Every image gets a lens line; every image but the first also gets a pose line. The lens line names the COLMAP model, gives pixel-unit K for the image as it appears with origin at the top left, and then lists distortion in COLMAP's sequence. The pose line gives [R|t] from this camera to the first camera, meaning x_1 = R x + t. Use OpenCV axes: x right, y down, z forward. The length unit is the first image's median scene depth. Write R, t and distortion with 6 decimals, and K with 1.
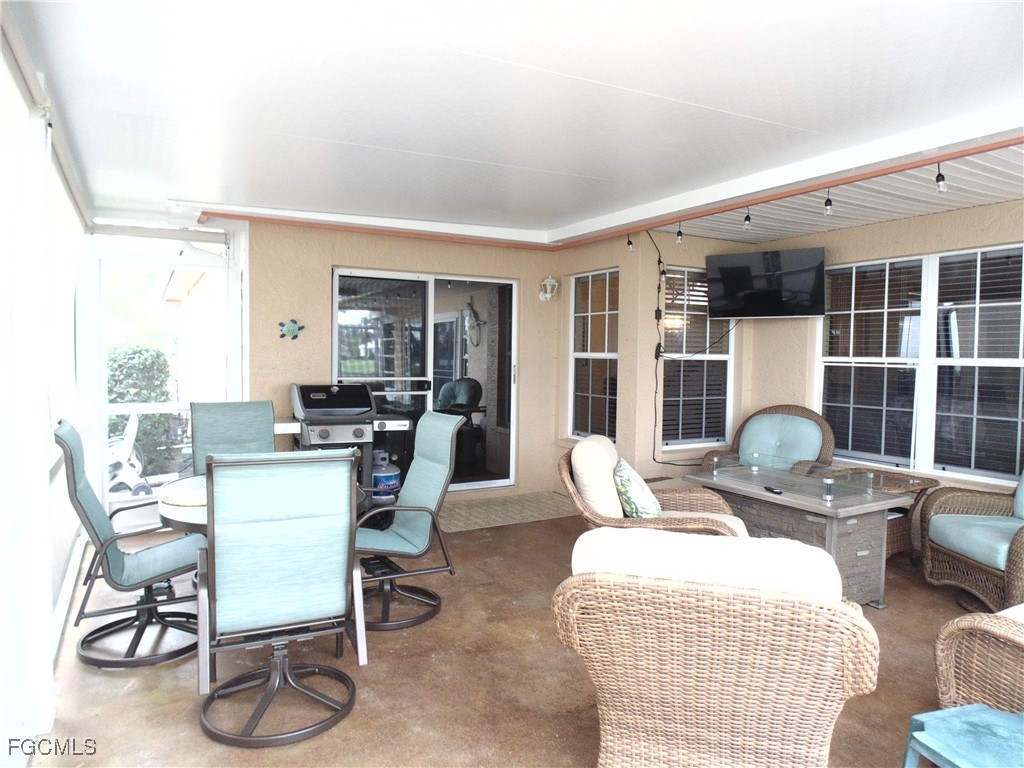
lens RADIAL K [[678.1, 0, 519.8], [0, 678.1, 386.8], [0, 0, 1]] dist [-0.014509, -0.000692]
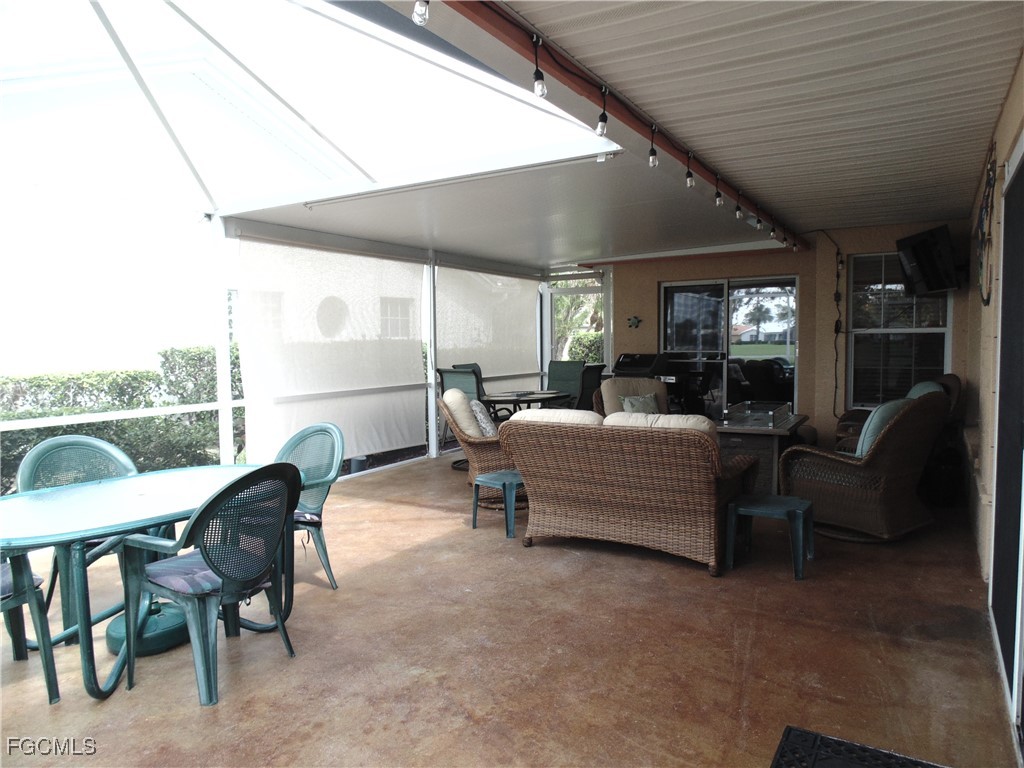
lens RADIAL K [[678.1, 0, 516.4], [0, 678.1, 377.1], [0, 0, 1]] dist [-0.014509, -0.000692]
pose [[0.487812, 0.027800, -0.872506, 1.098597], [-0.022923, 0.999556, 0.019032, 0.031095], [0.872648, 0.010717, 0.488232, -0.109166]]
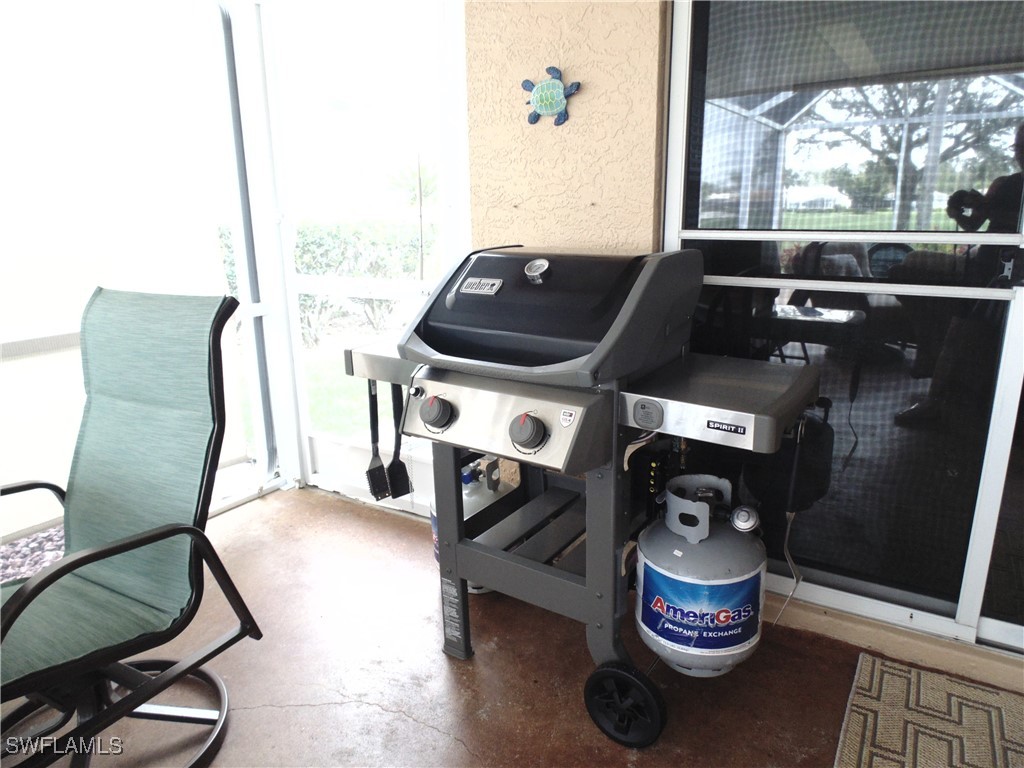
lens RADIAL K [[678.1, 0, 521.8], [0, 678.1, 381.6], [0, 0, 1]] dist [-0.014509, -0.000692]
pose [[0.488867, 0.194147, -0.850480, -0.001042], [-0.020318, 0.977190, 0.211394, -0.011271], [0.872121, -0.086064, 0.481661, 0.853306]]
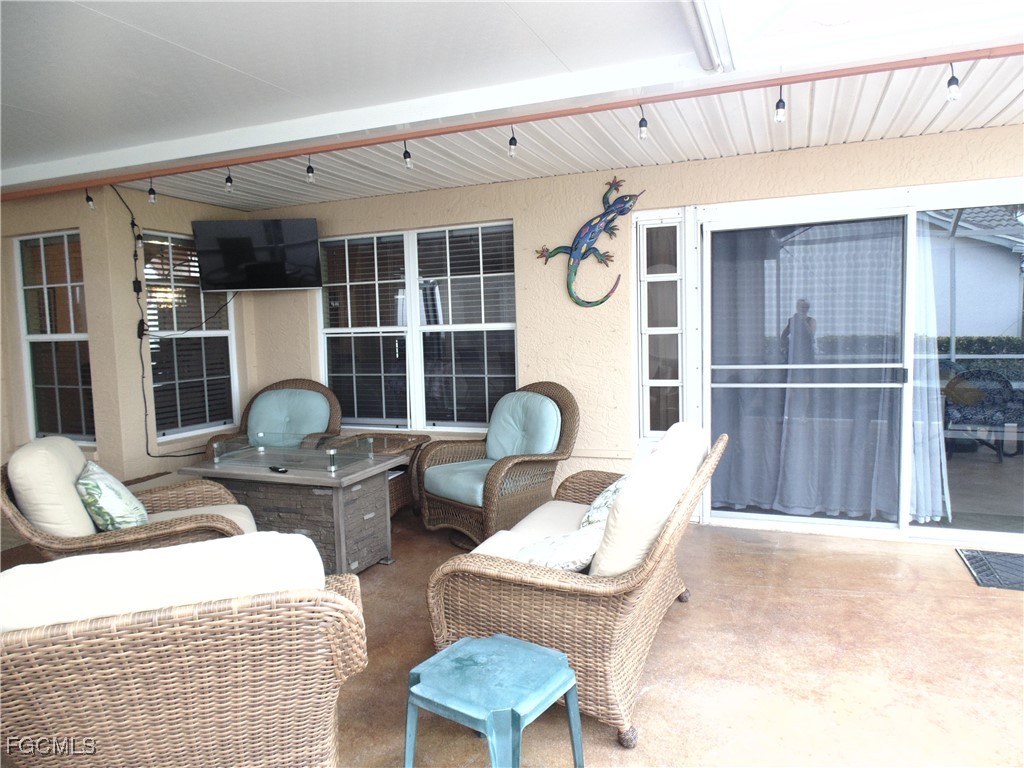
lens RADIAL K [[678.1, 0, 515.5], [0, 678.1, 385.5], [0, 0, 1]] dist [-0.014509, -0.000692]
pose [[0.780294, -0.087609, 0.619247, 0.041697], [0.066740, 0.996150, 0.056836, 0.002202], [-0.621842, -0.003020, 0.783137, 0.034659]]
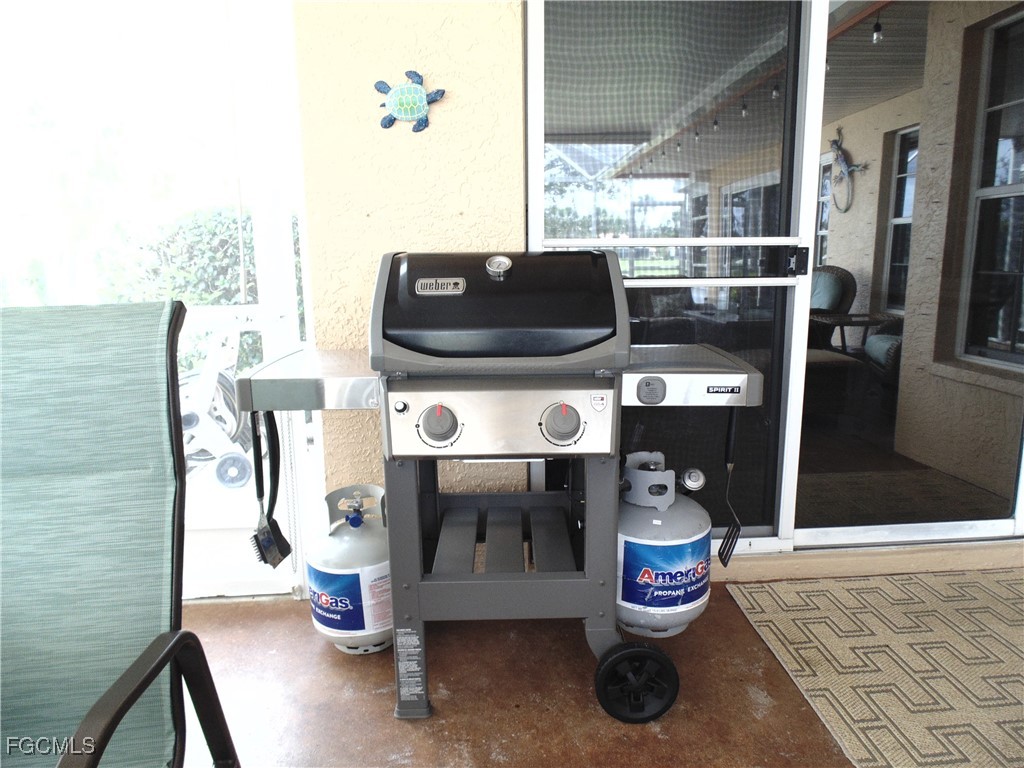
lens RADIAL K [[678.1, 0, 521.3], [0, 678.1, 381.1], [0, 0, 1]] dist [-0.014509, -0.000692]
pose [[0.901708, 0.050768, -0.429354, -0.133378], [0.007477, 0.991102, 0.132893, 0.015178], [0.432281, -0.123041, 0.893305, 0.740179]]
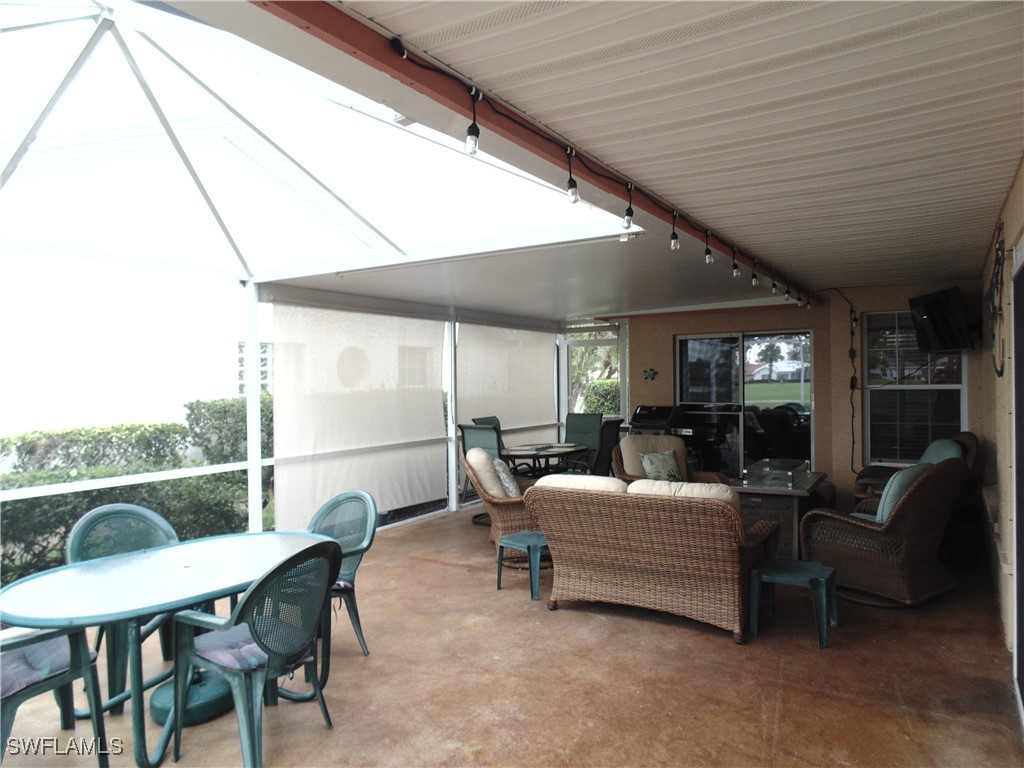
lens RADIAL K [[678.1, 0, 516.2], [0, 678.1, 377.5], [0, 0, 1]] dist [-0.014509, -0.000692]
pose [[0.472931, -0.022679, -0.880808, 1.114178], [-0.021919, 0.999056, -0.037493, -0.003495], [0.880827, 0.037038, 0.471988, -0.138953]]
